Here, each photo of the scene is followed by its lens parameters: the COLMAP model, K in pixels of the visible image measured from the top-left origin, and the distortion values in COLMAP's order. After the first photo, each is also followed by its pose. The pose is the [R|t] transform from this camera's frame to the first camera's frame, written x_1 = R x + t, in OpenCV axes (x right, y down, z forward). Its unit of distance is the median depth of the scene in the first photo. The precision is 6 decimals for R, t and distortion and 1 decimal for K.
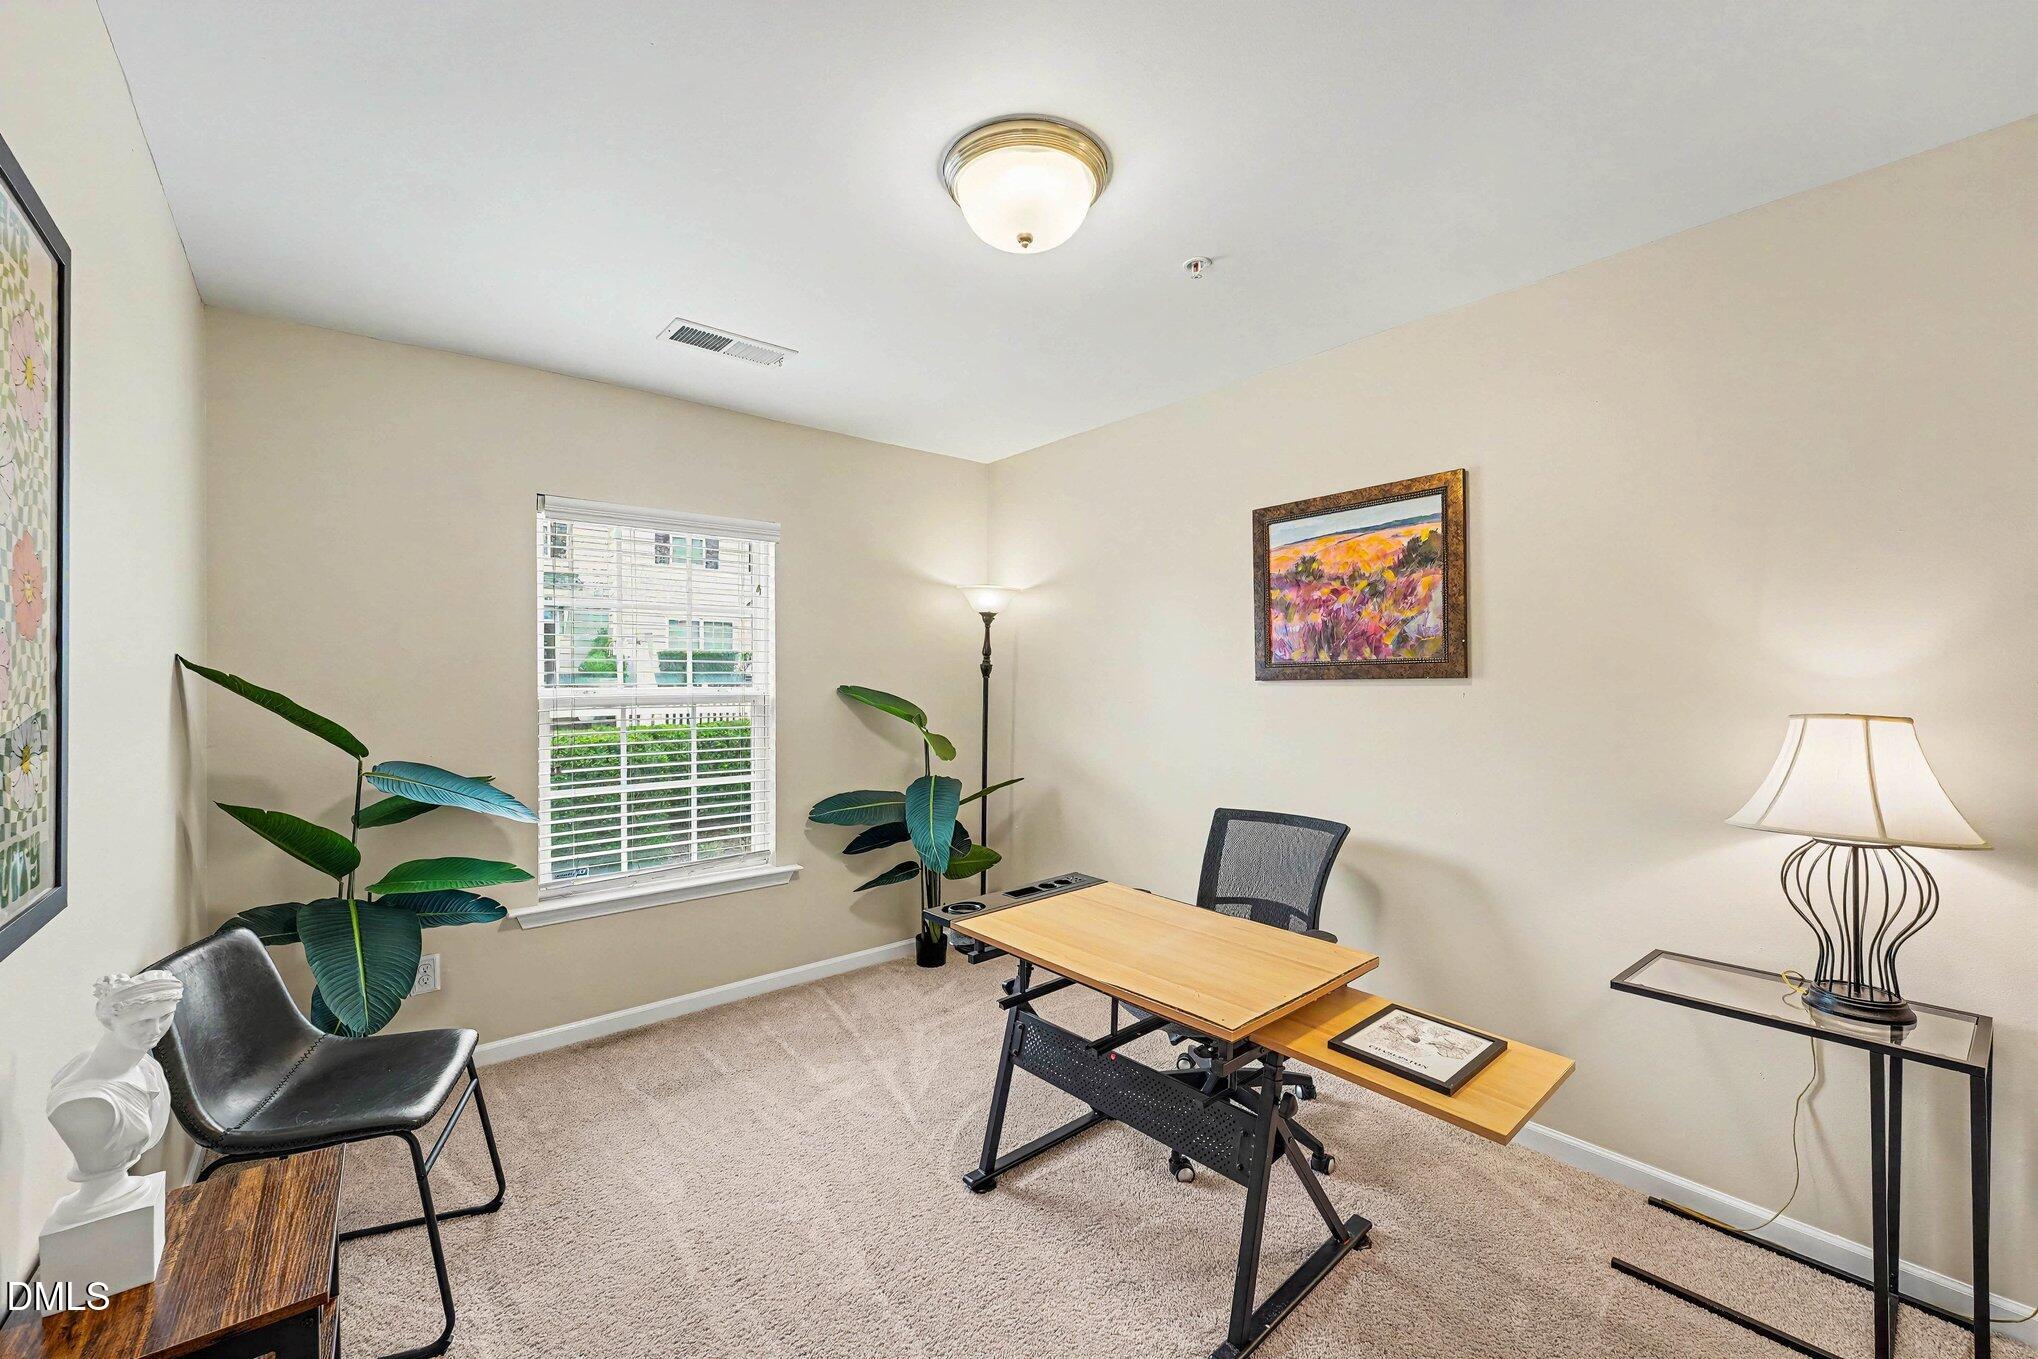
lens RADIAL K [[817.8, 0, 1019.9], [0, 817.8, 682.9], [0, 0, 1]] dist [0.003977, 0.000551]
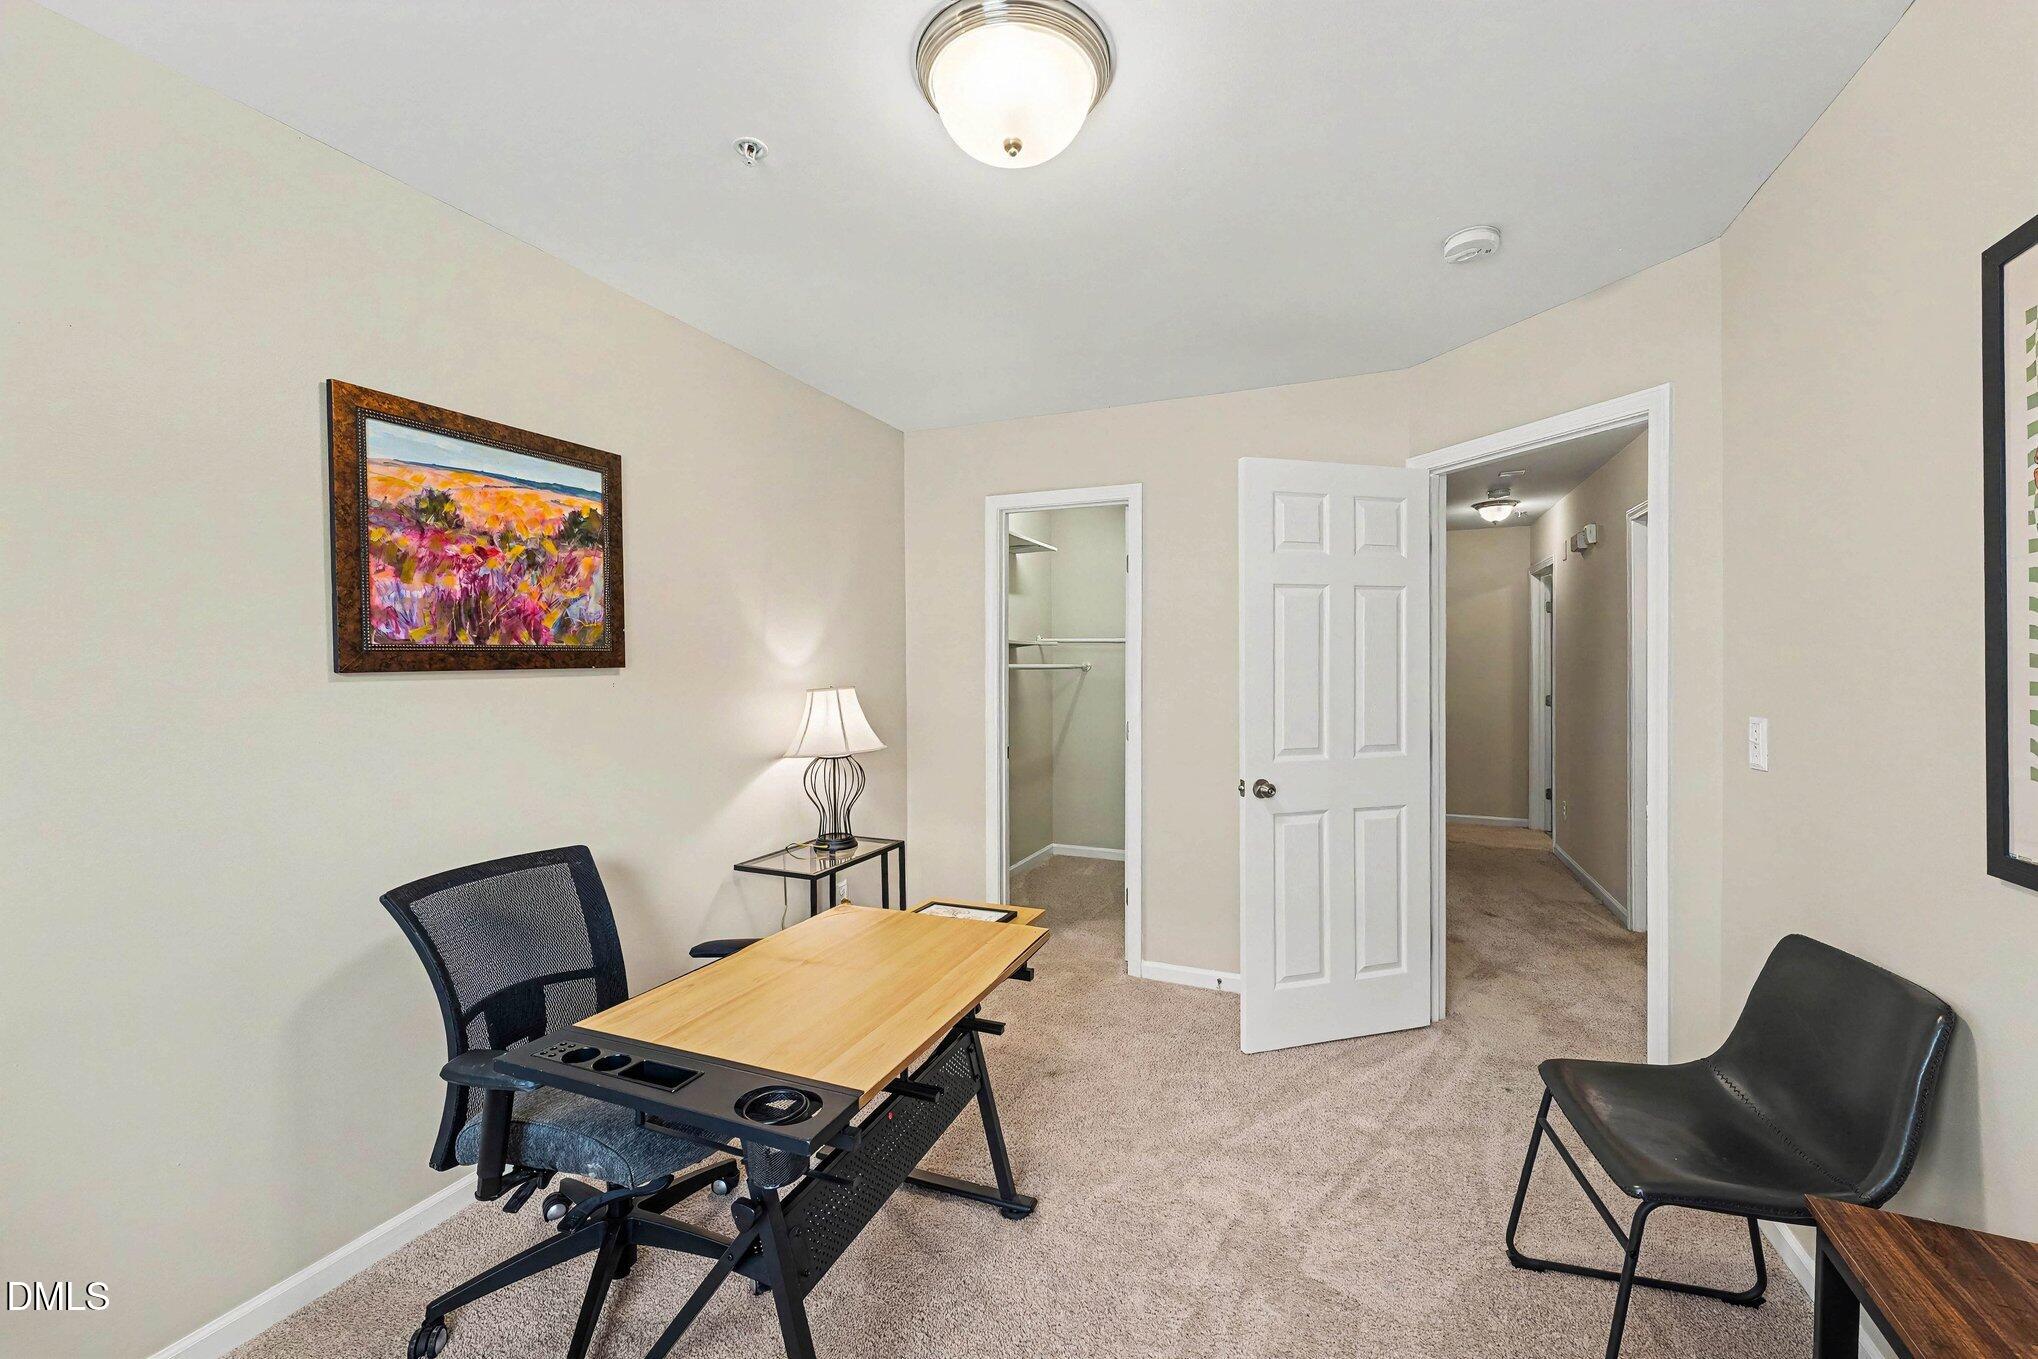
lens RADIAL K [[817.8, 0, 1021.3], [0, 817.8, 673.2], [0, 0, 1]] dist [0.003977, 0.000551]
pose [[-0.437944, -0.008605, 0.898961, -0.499907], [0.005871, 0.999905, 0.012432, -0.007992], [-0.898983, 0.010722, -0.437852, 0.896237]]
